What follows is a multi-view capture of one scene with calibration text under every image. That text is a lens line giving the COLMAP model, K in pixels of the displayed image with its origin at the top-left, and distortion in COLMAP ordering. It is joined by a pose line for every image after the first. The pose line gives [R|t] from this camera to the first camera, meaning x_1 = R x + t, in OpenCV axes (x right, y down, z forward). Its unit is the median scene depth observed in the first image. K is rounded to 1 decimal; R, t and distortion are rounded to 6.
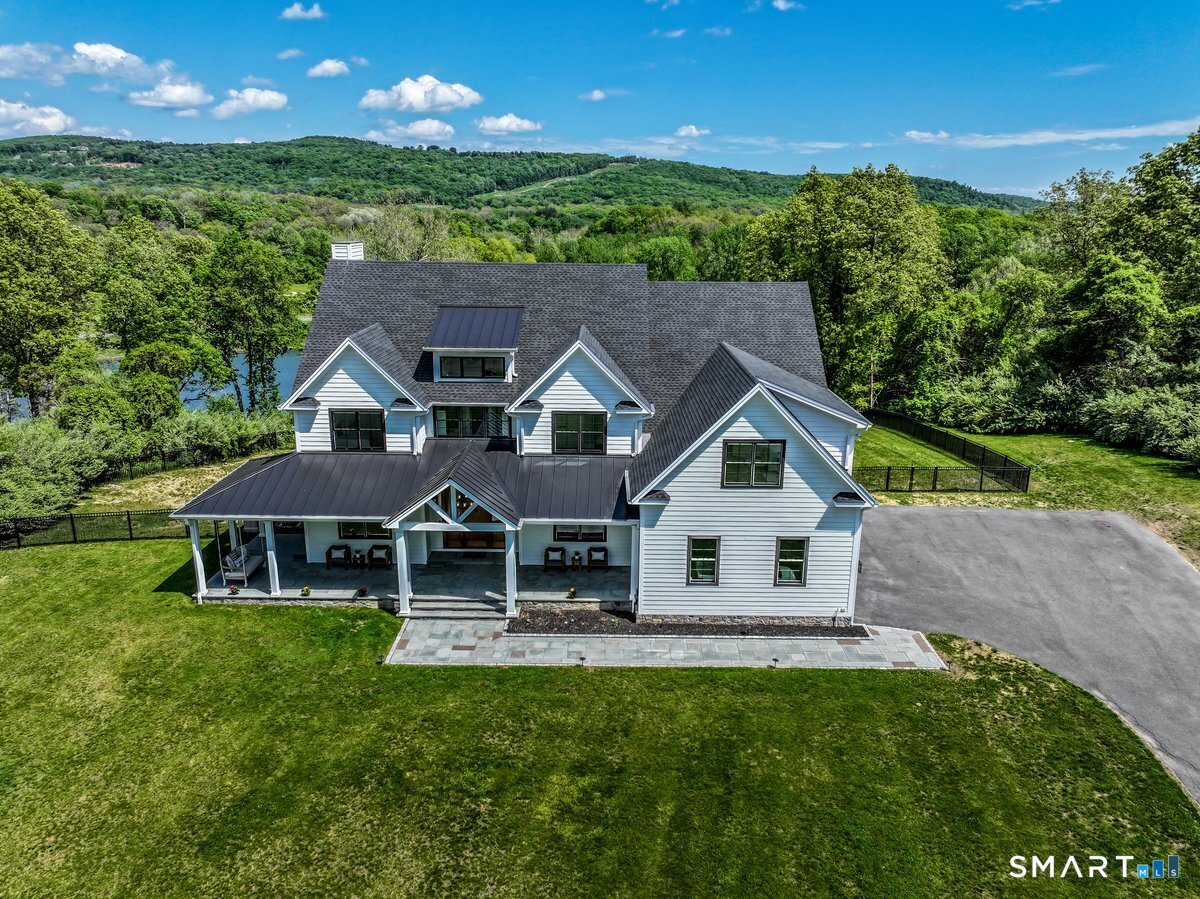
lens RADIAL K [[842.9, 0, 600.9], [0, 842.9, 444.7], [0, 0, 1]] dist [0.001280, 0.007267]
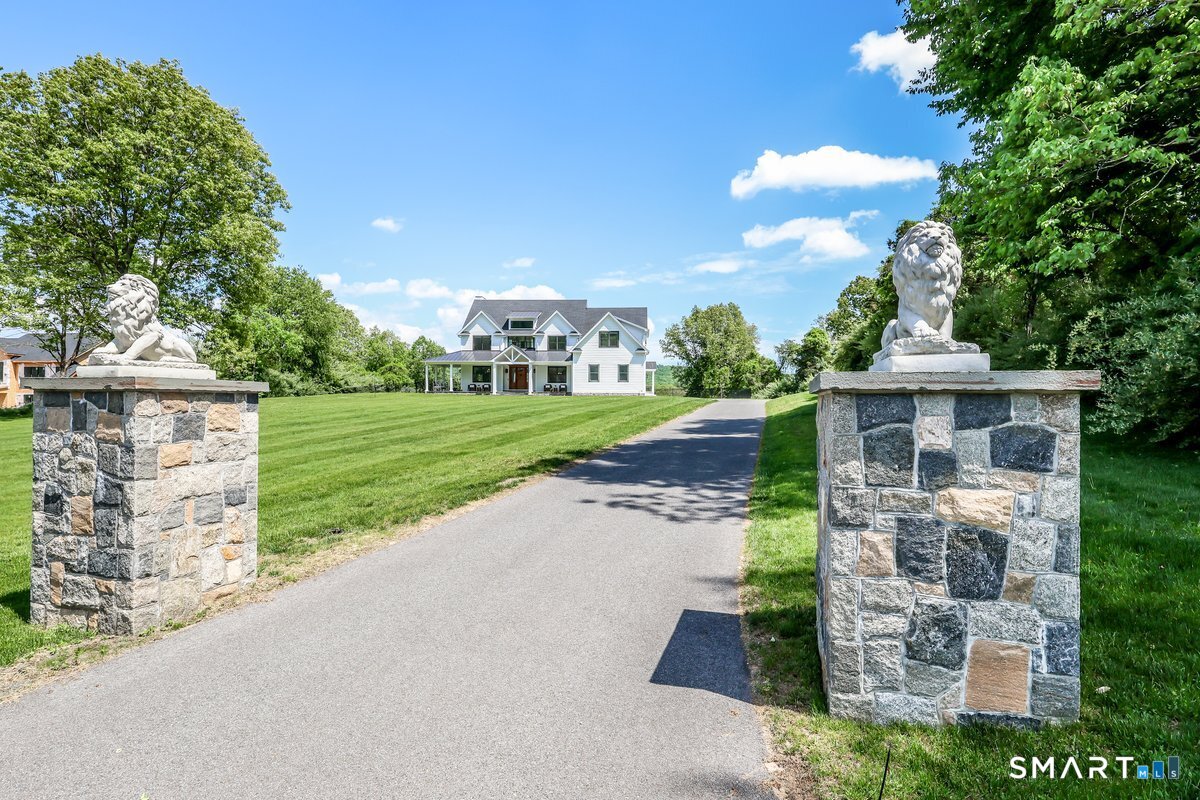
lens RADIAL K [[599.0, 0, 605.0], [0, 599.0, 401.0], [0, 0, 1]] dist [0.002253, -0.000828]
pose [[0.998736, -0.003416, -0.050154, 0.250074], [-0.010283, 0.962707, -0.270352, 0.757417], [0.049207, 0.270526, 0.961454, -0.954657]]
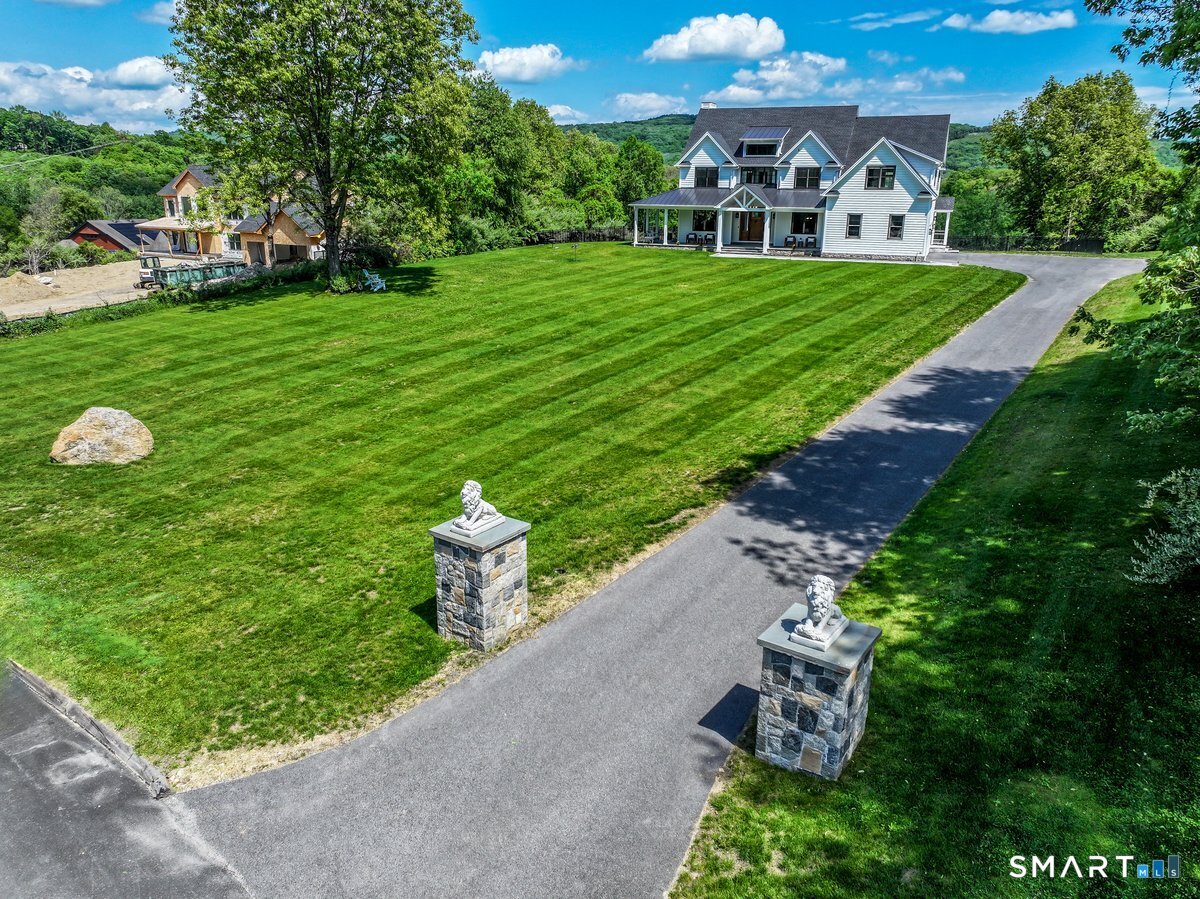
lens RADIAL K [[842.9, 0, 600.9], [0, 842.9, 444.7], [0, 0, 1]] dist [0.001280, 0.007267]
pose [[0.926885, 0.109963, -0.358876, 0.338582], [-0.101528, 0.993932, 0.042331, 0.635763], [0.361353, -0.002800, 0.932425, -1.209756]]
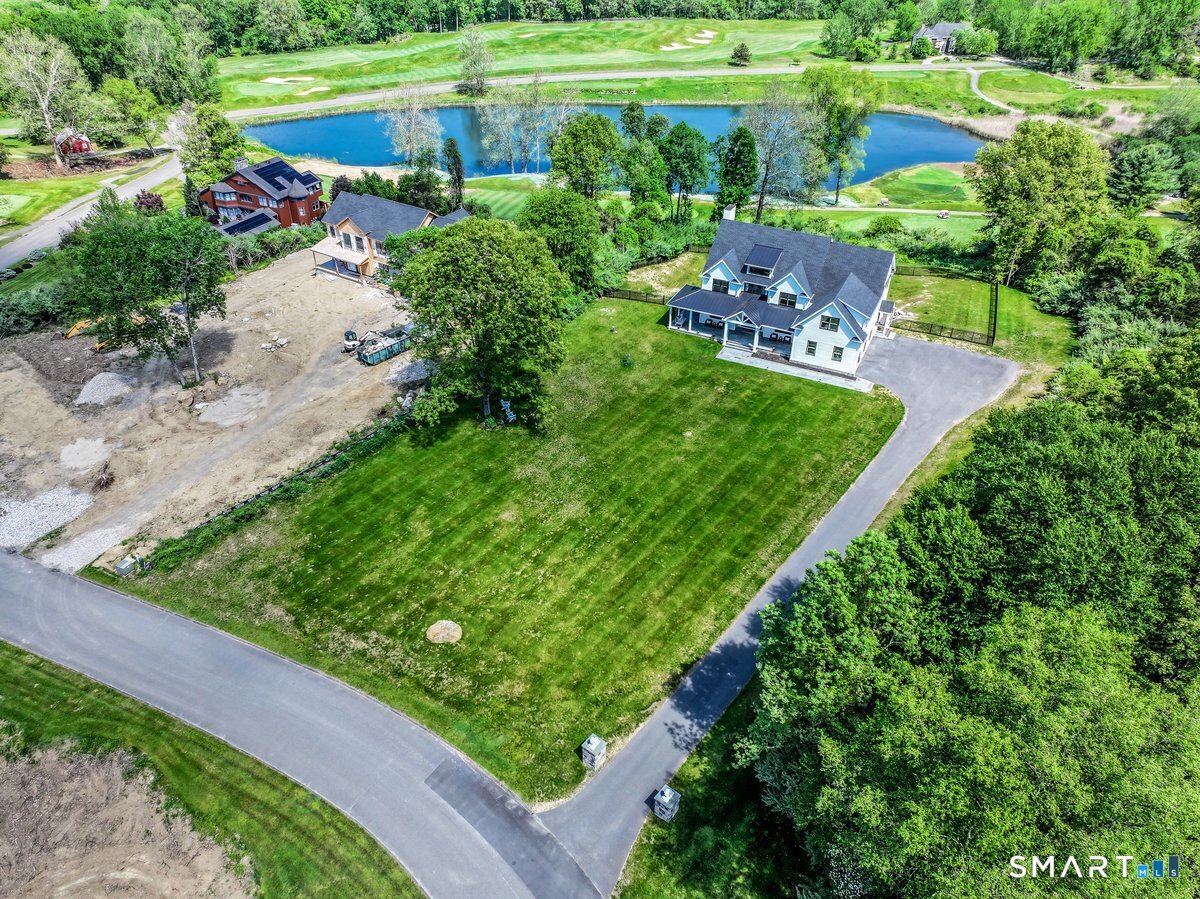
lens RADIAL K [[842.9, 0, 600.9], [0, 842.9, 444.7], [0, 0, 1]] dist [0.001280, 0.007267]
pose [[0.899444, 0.250195, -0.358334, 0.623538], [-0.118204, 0.928627, 0.351681, -0.547995], [0.420748, -0.273961, 0.864822, -2.206278]]
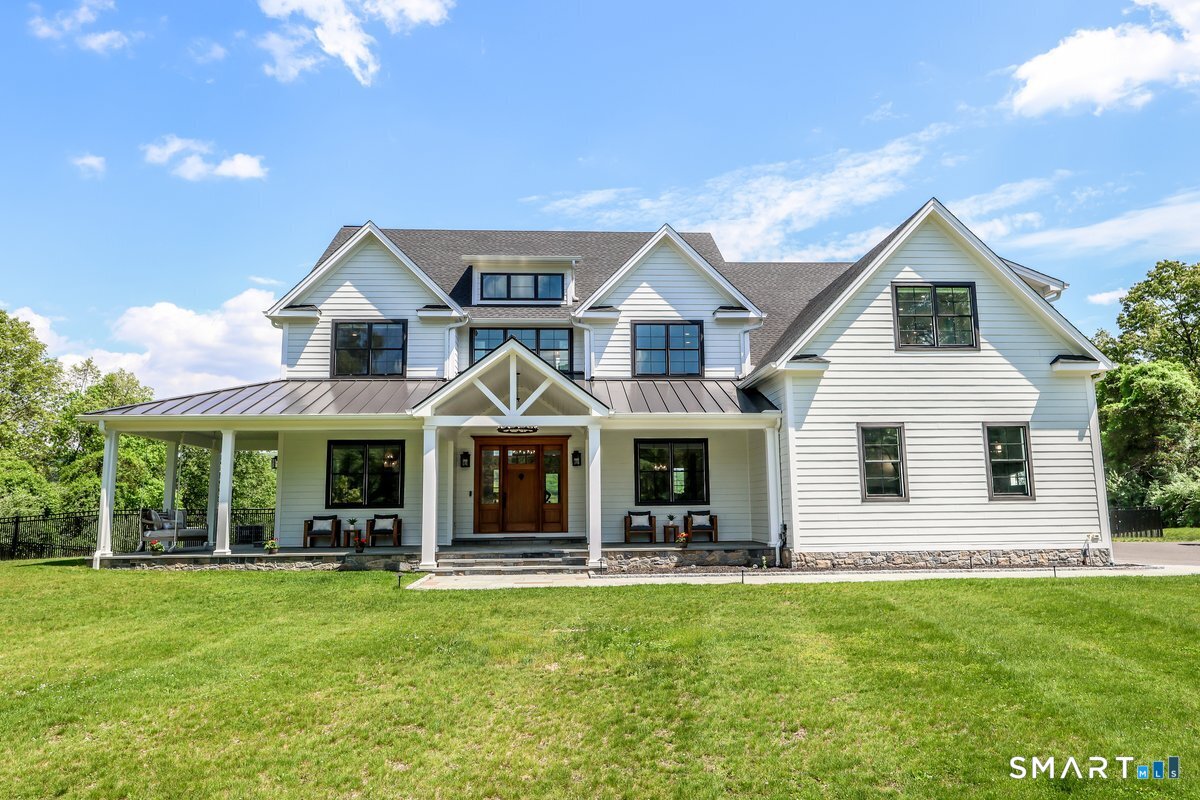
lens RADIAL K [[784.1, 0, 600.0], [0, 784.1, 400.0], [0, 0, 1]] dist [-0.001122, 0.000292]
pose [[0.997760, -0.011525, 0.065900, -0.136095], [0.036863, 0.916731, -0.397800, 0.311904], [-0.055828, 0.399338, 0.915102, 0.390460]]
